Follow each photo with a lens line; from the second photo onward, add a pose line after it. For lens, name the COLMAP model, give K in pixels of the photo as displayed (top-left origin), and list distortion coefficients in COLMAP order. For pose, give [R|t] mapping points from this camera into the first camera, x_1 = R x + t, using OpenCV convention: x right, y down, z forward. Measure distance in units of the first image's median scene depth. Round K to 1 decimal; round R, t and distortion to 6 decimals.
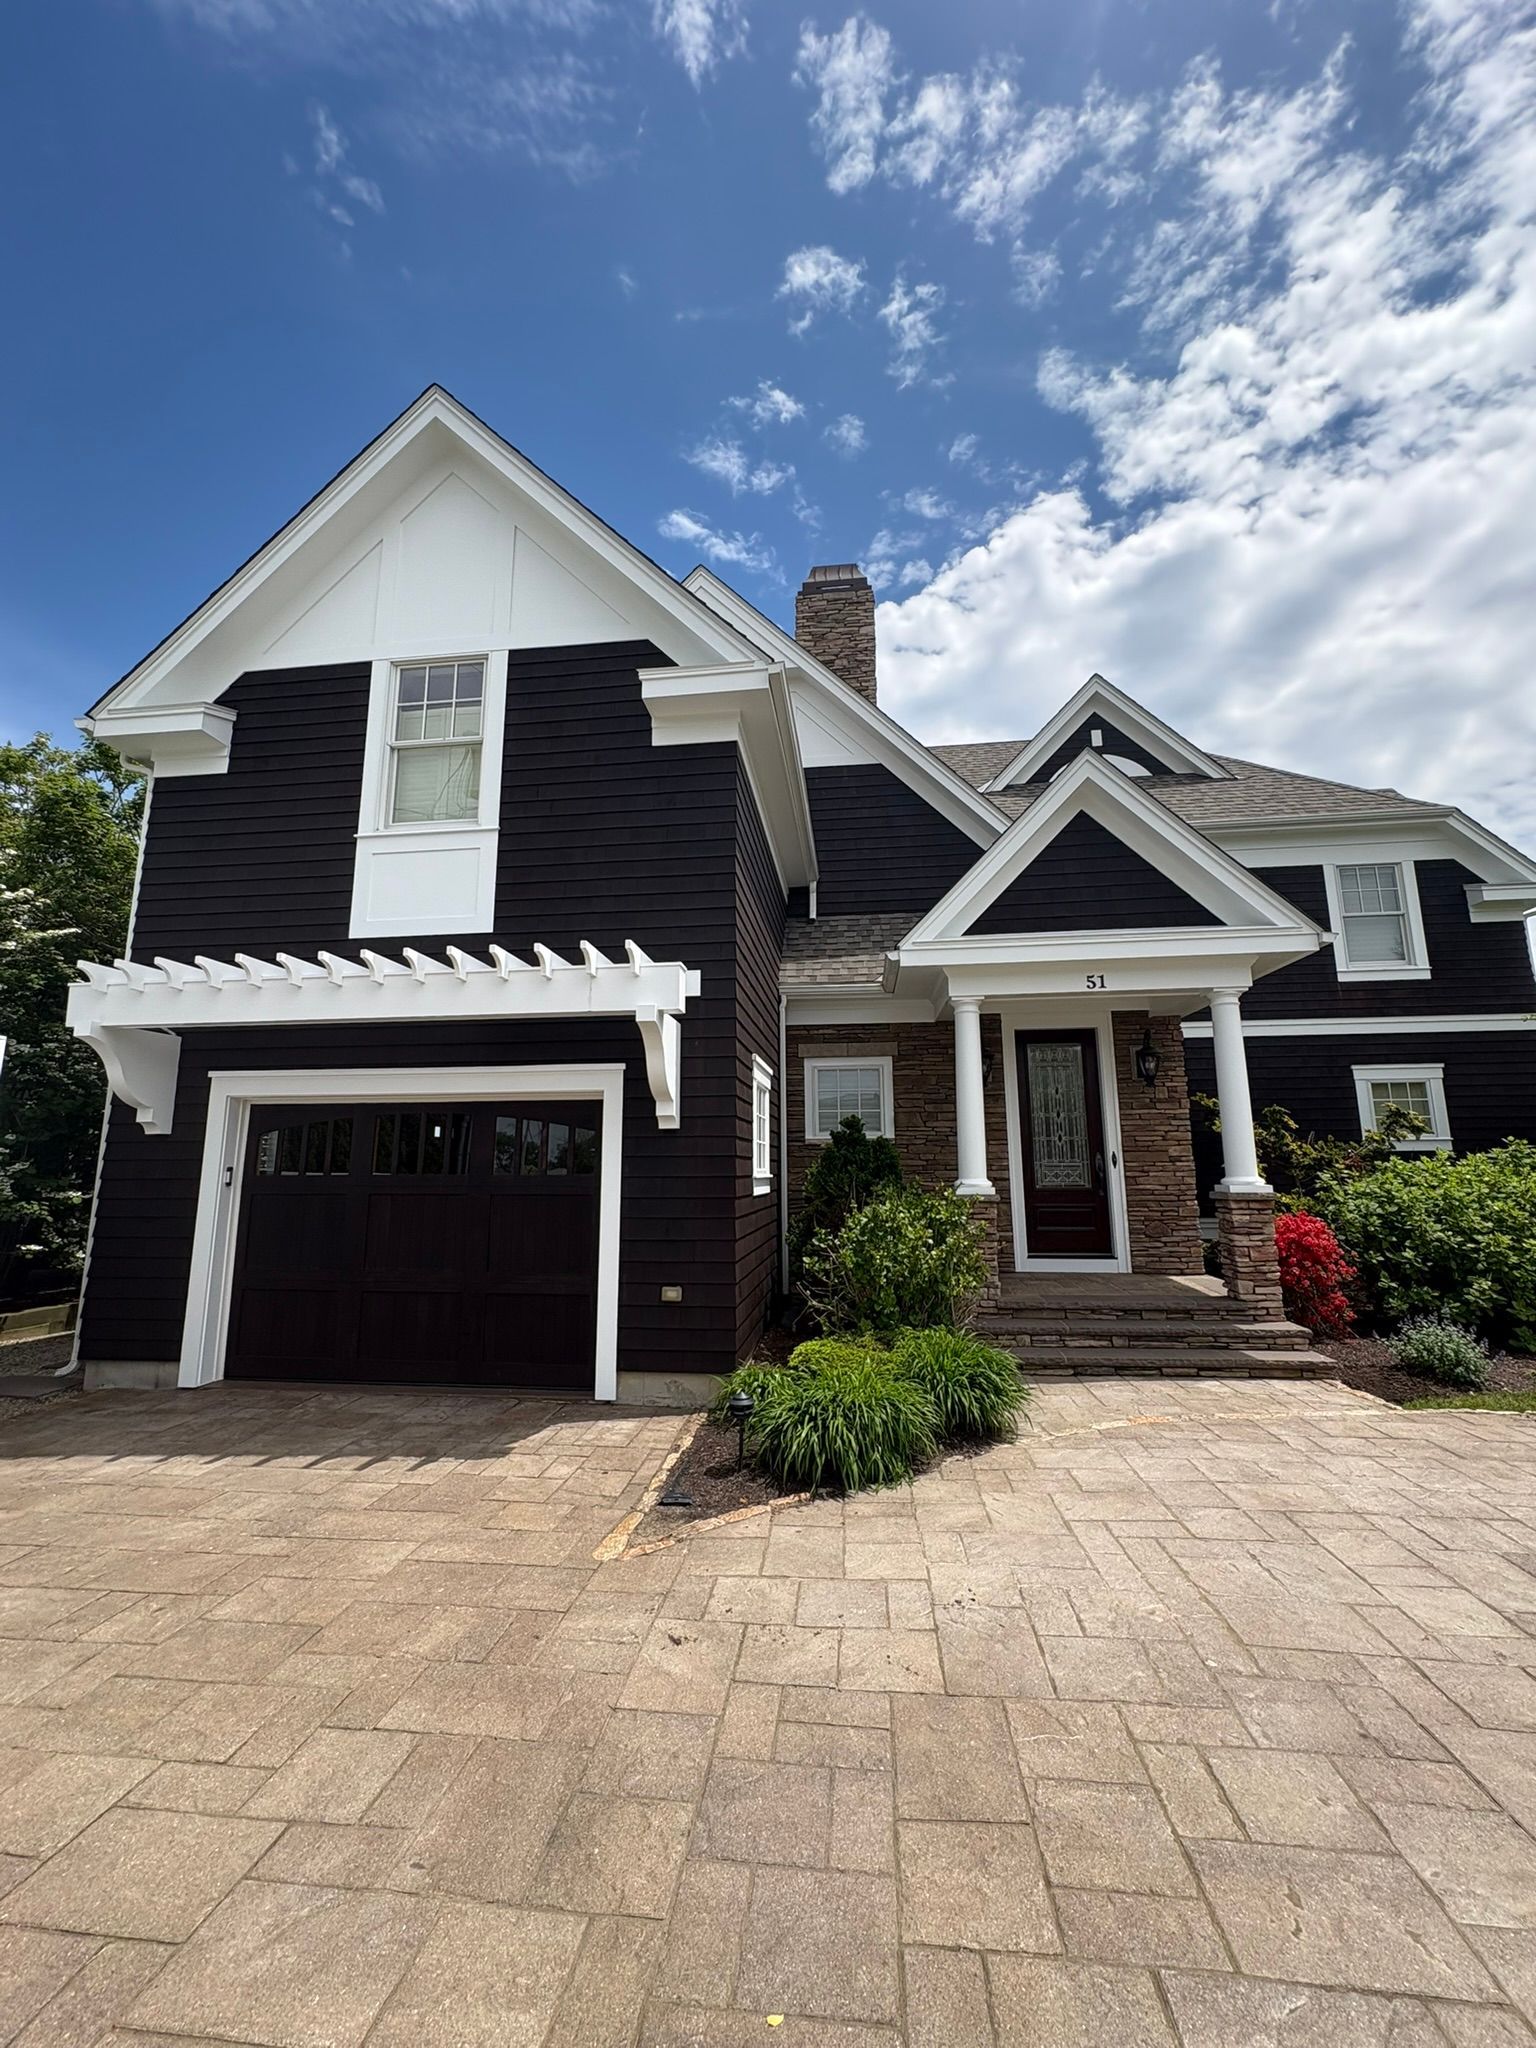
lens RADIAL K [[820.9, 0, 773.3], [0, 820.9, 1023.6], [0, 0, 1]] dist [-0.001687, 0.000174]
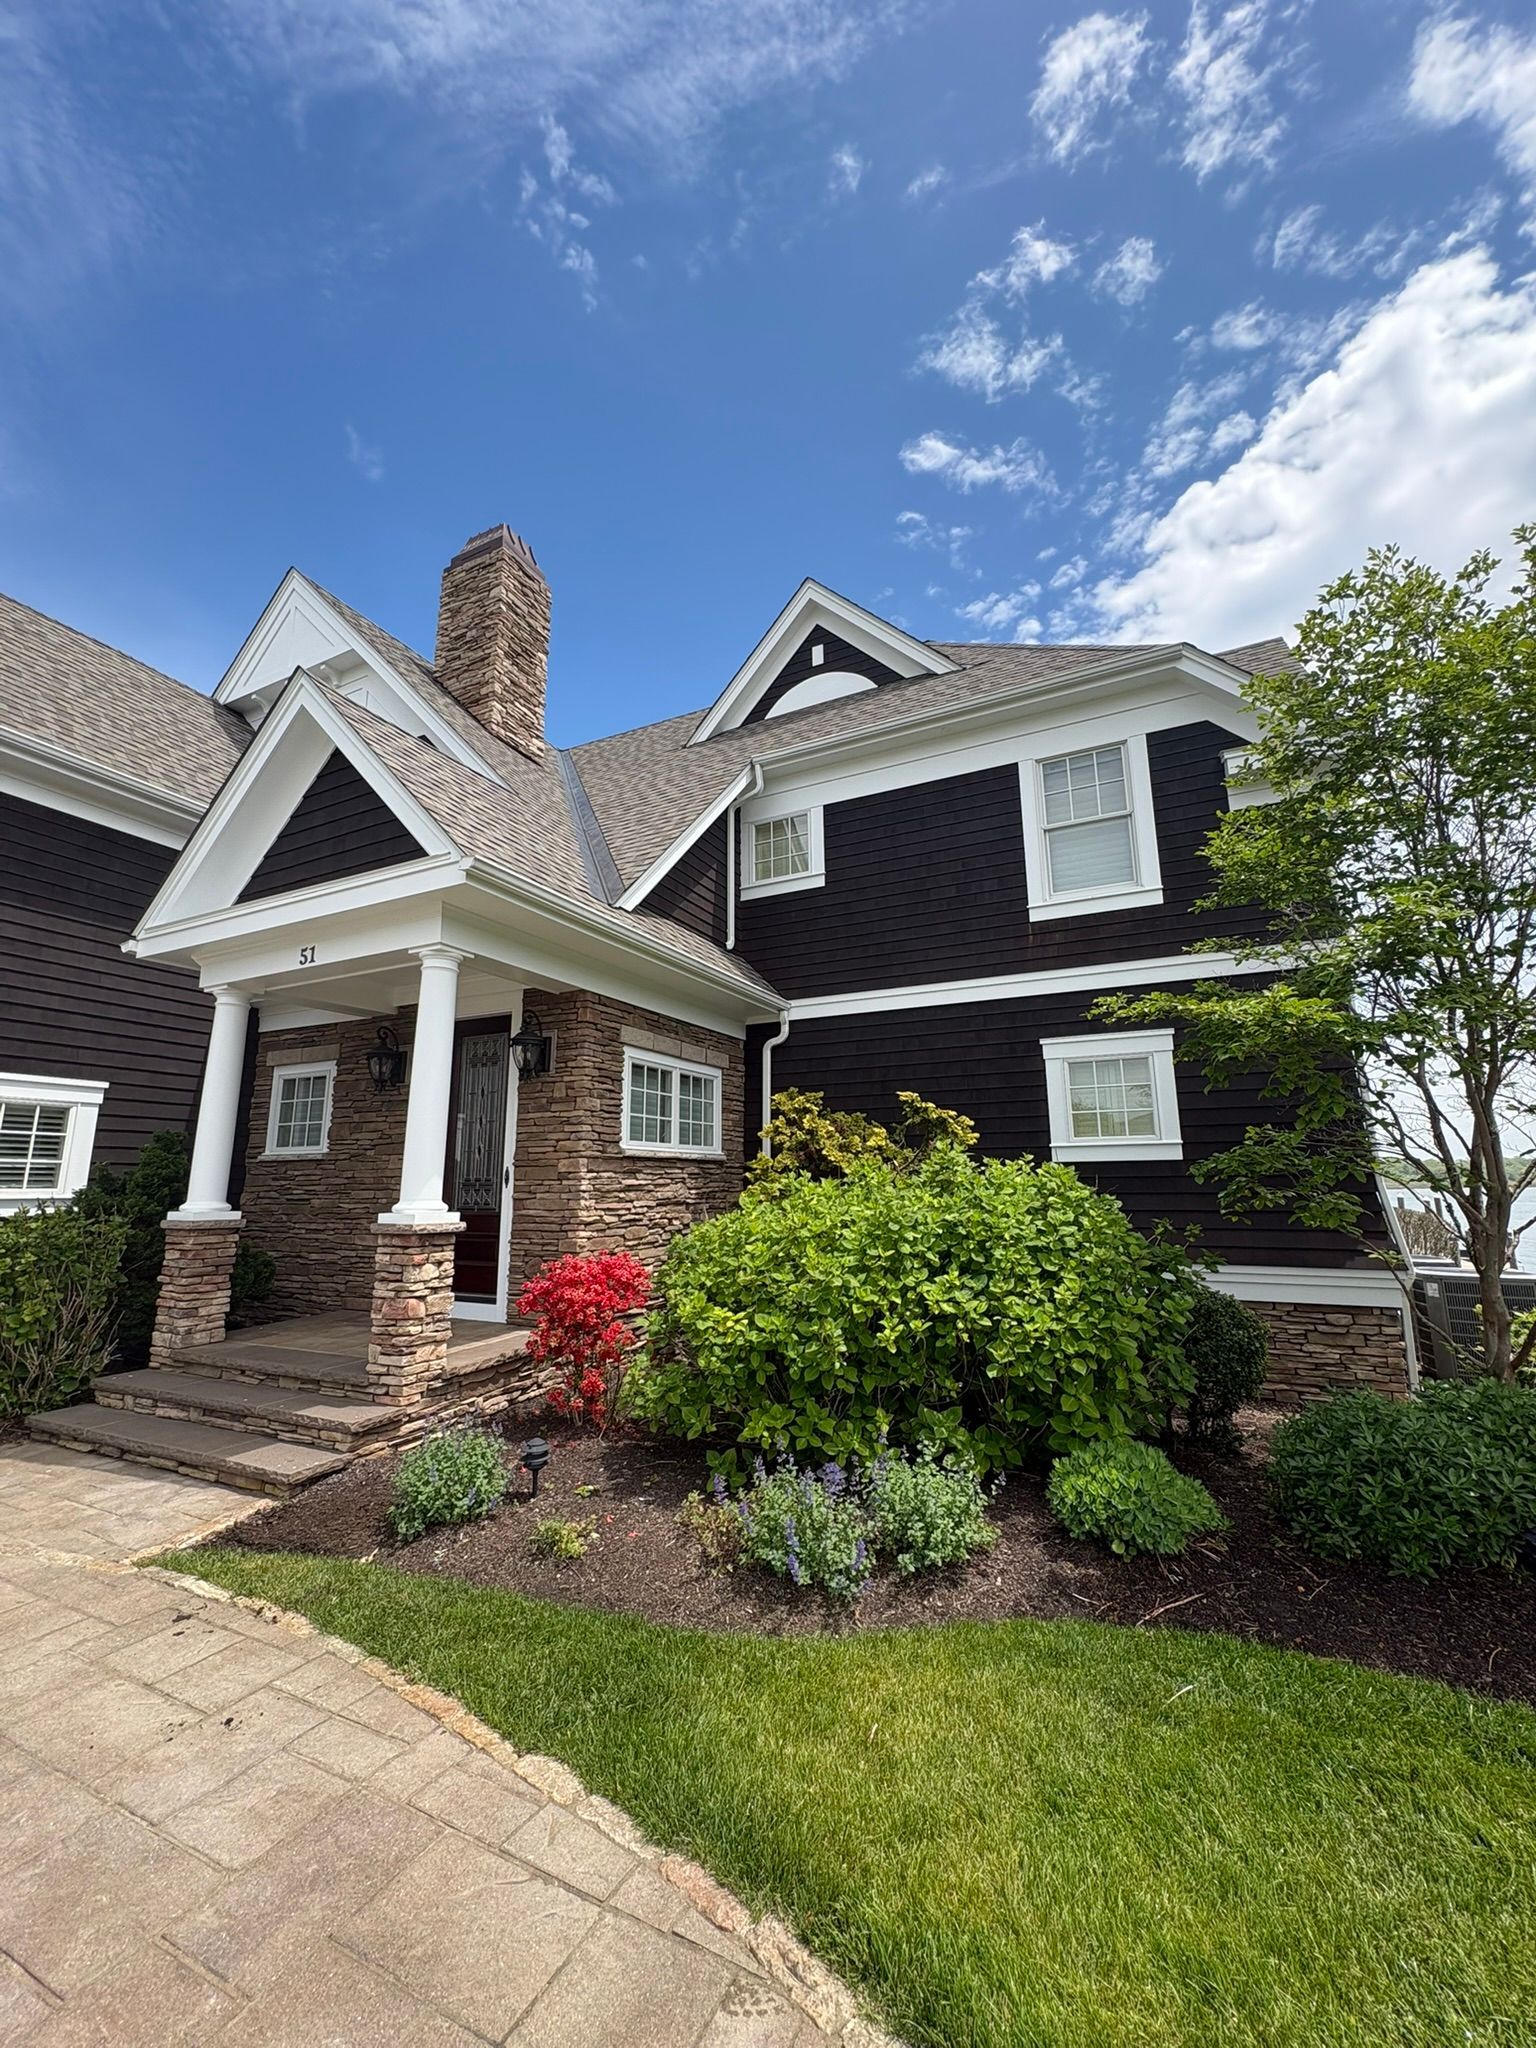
lens RADIAL K [[820.9, 0, 773.3], [0, 820.9, 1023.6], [0, 0, 1]] dist [-0.001687, 0.000174]
pose [[0.942210, -0.064840, -0.328689, 0.964837], [0.059895, 0.997888, -0.025160, 0.055908], [0.329626, 0.004019, 0.944103, 0.353152]]
